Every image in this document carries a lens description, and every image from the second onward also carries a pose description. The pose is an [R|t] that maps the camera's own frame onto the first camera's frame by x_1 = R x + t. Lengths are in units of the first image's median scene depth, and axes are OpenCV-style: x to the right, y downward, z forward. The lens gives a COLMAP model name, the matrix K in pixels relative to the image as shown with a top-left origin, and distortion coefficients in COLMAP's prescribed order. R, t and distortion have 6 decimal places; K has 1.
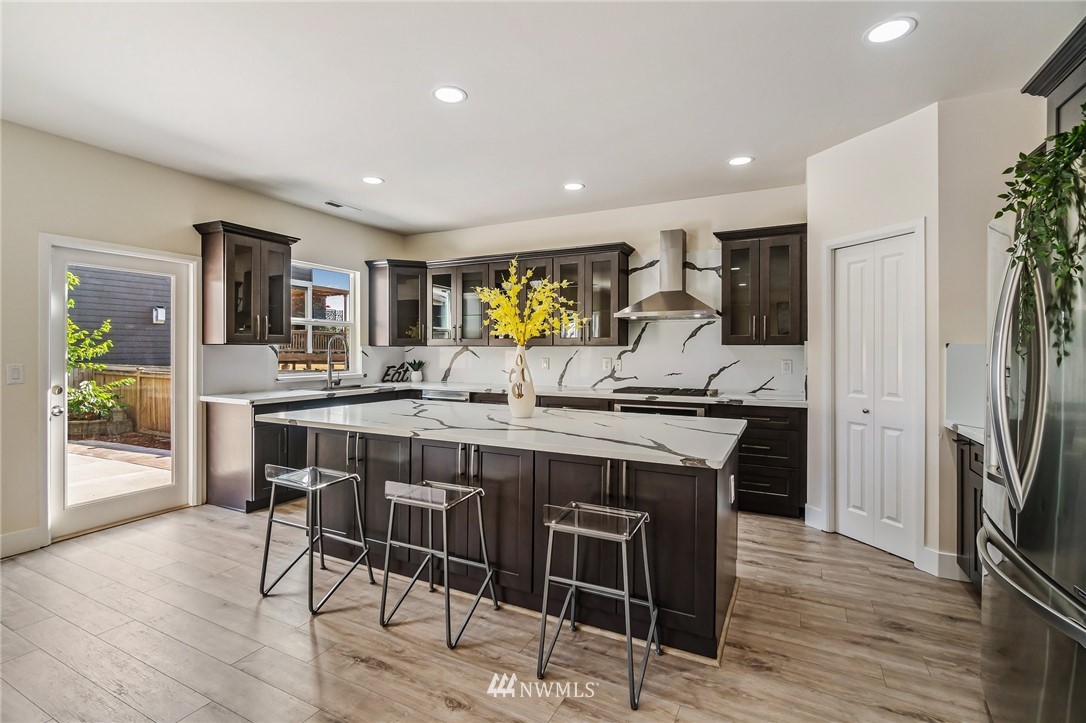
lens RADIAL K [[509.2, 0, 542.8], [0, 509.2, 352.0], [0, 0, 1]] dist [0.002270, 0.000083]
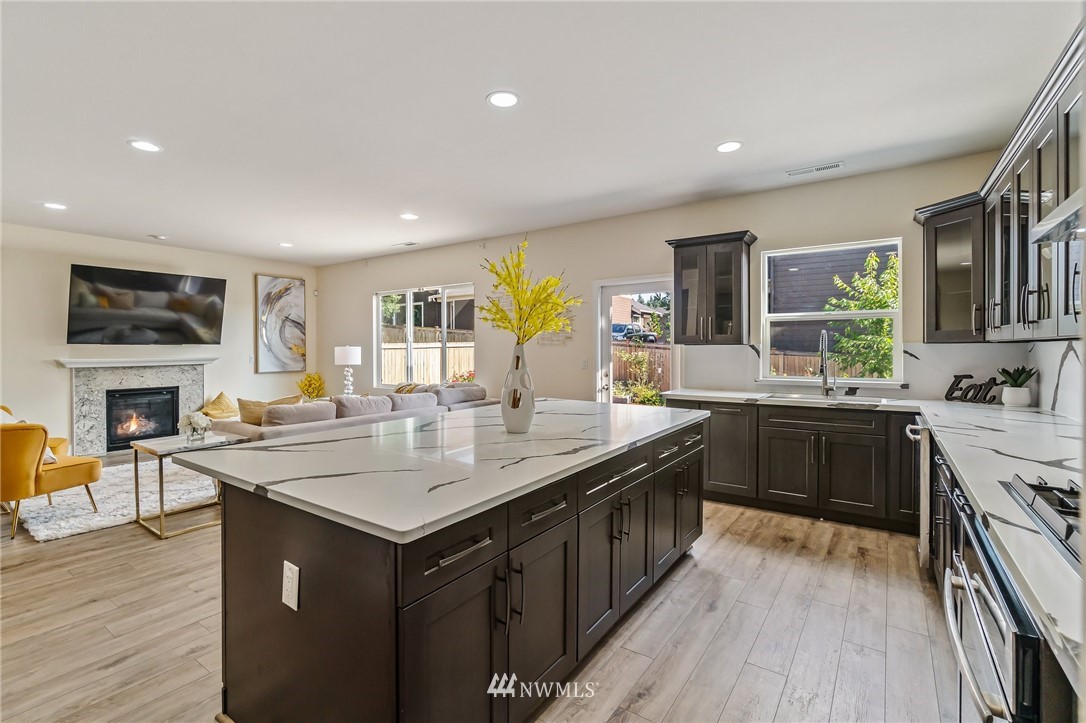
lens RADIAL K [[503.8, 0, 535.0], [0, 503.8, 350.8], [0, 0, 1]] dist [-0.001963, -0.000040]
pose [[-0.153955, 0.001838, -0.988076, 0.486208], [-0.001240, 0.999997, 0.002053, -0.003292], [0.988077, 0.001541, -0.153952, 0.743862]]
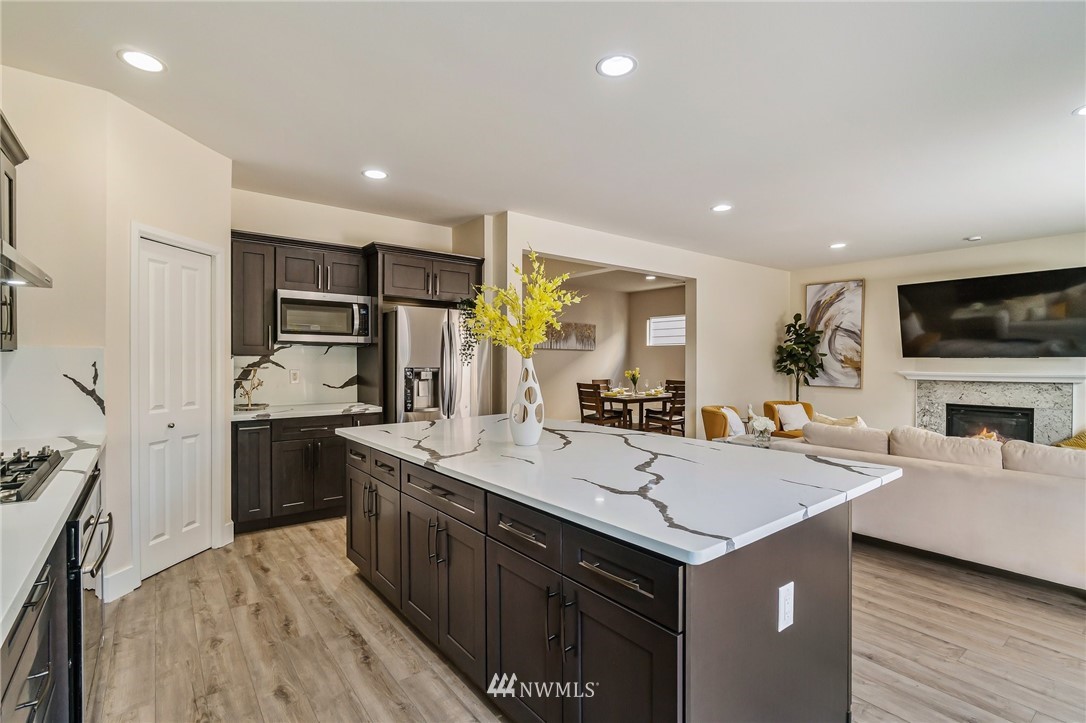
lens RADIAL K [[512.9, 0, 526.1], [0, 512.9, 366.5], [0, 0, 1]] dist [-0.000916, -0.000229]
pose [[-0.887478, -0.011233, 0.460713, -0.274039], [-0.005110, 0.999881, 0.014535, -0.006612], [-0.460821, 0.010545, -0.887430, 1.119128]]
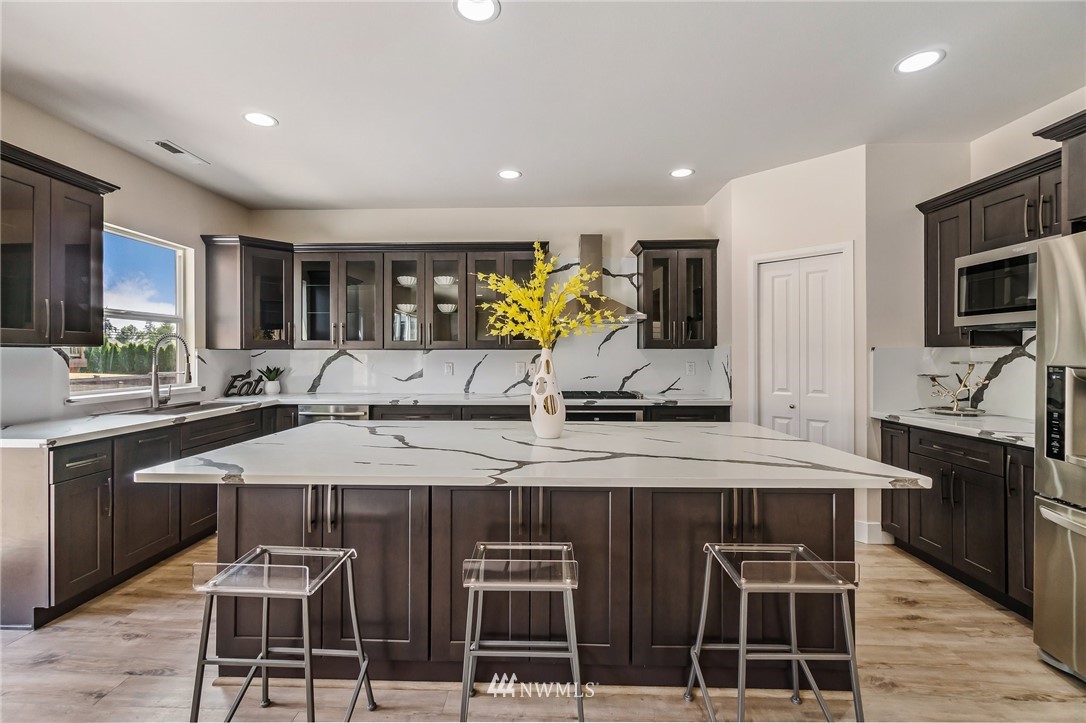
lens RADIAL K [[464.8, 0, 538.6], [0, 464.8, 353.8], [0, 0, 1]] dist [0.000583, 0.000360]
pose [[0.904654, -0.002559, 0.426140, -0.237697], [0.004106, 0.999988, -0.002712, -0.001373], [-0.426128, 0.004203, 0.904653, 0.217443]]
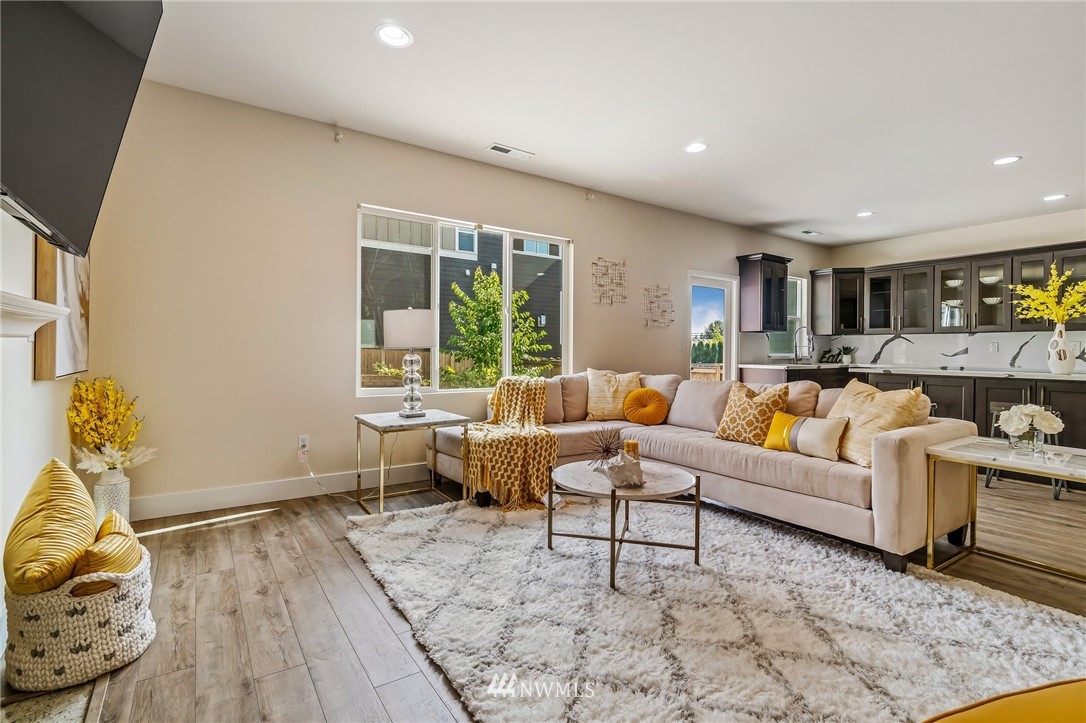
lens RADIAL K [[503.8, 0, 535.0], [0, 503.8, 350.8], [0, 0, 1]] dist [-0.001963, -0.000040]
pose [[0.874494, 0.003428, -0.485024, -0.417148], [-0.007012, 0.999960, -0.005576, 0.051610], [0.484985, 0.008277, 0.874483, -0.605343]]
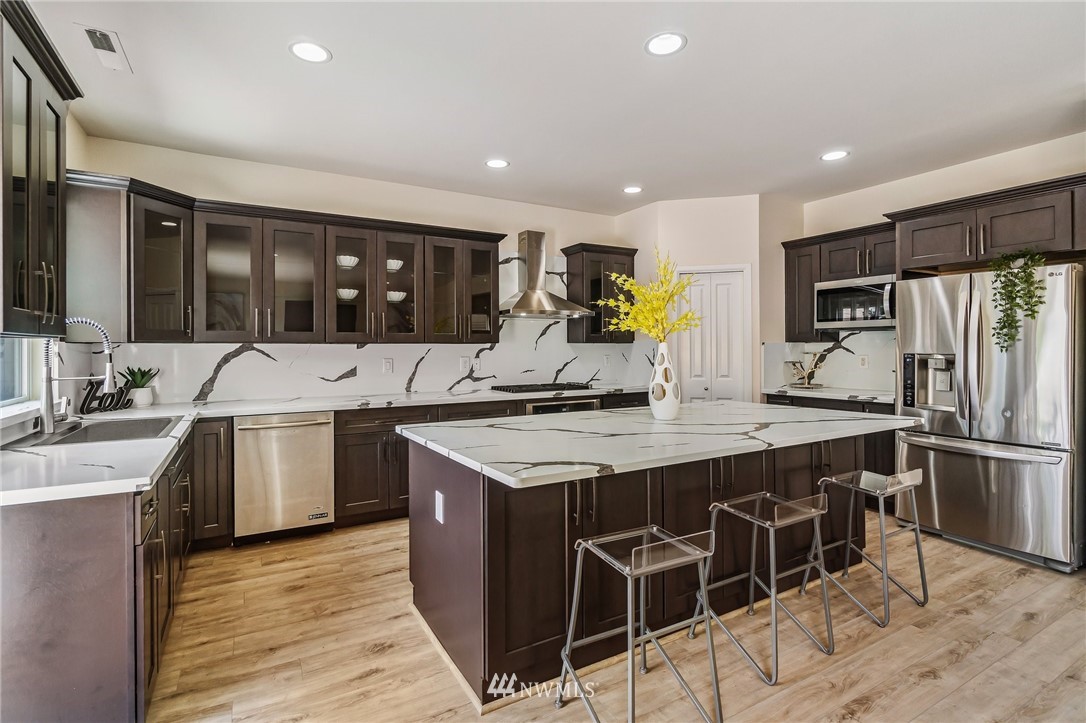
lens RADIAL K [[503.8, 0, 535.0], [0, 503.8, 350.8], [0, 0, 1]] dist [-0.001963, -0.000040]
pose [[0.557862, -0.008581, 0.829890, -0.607112], [0.008335, 0.999954, 0.004737, -0.002541], [-0.829892, 0.004275, 0.557908, 0.439686]]
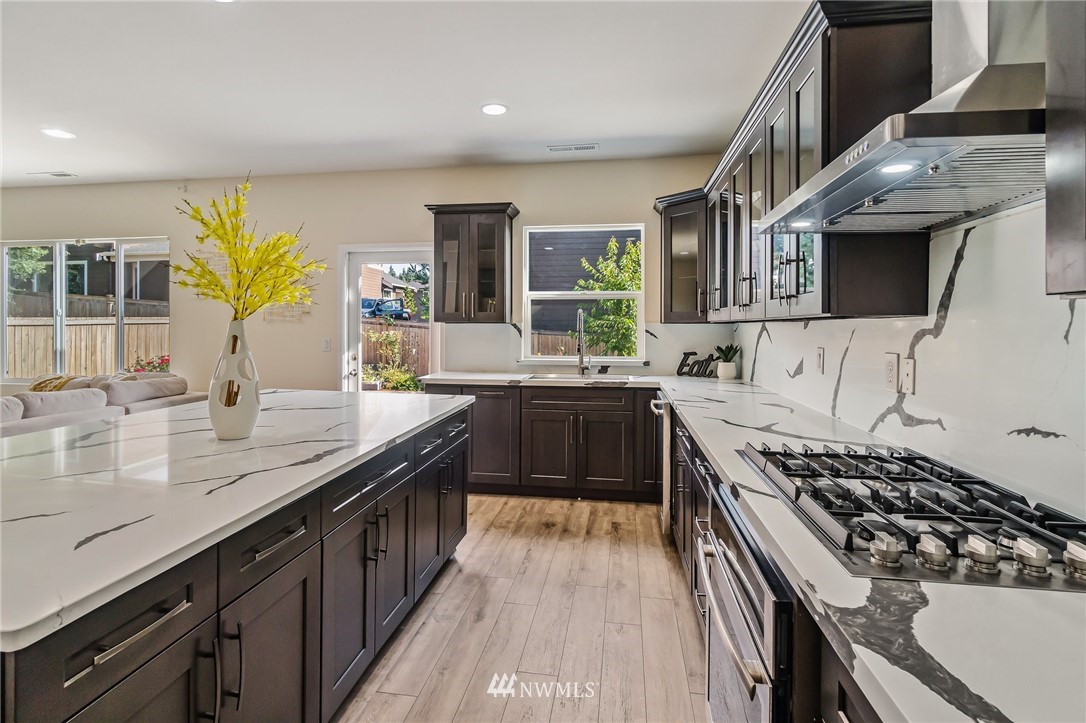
lens RADIAL K [[559.5, 0, 534.5], [0, 559.5, 328.0], [0, 0, 1]] dist [-0.004399, -0.001039]
pose [[0.297993, -0.000869, -0.954568, 0.452160], [-0.004987, 0.999985, -0.002467, -0.002840], [0.954555, 0.005495, 0.297984, 0.737815]]
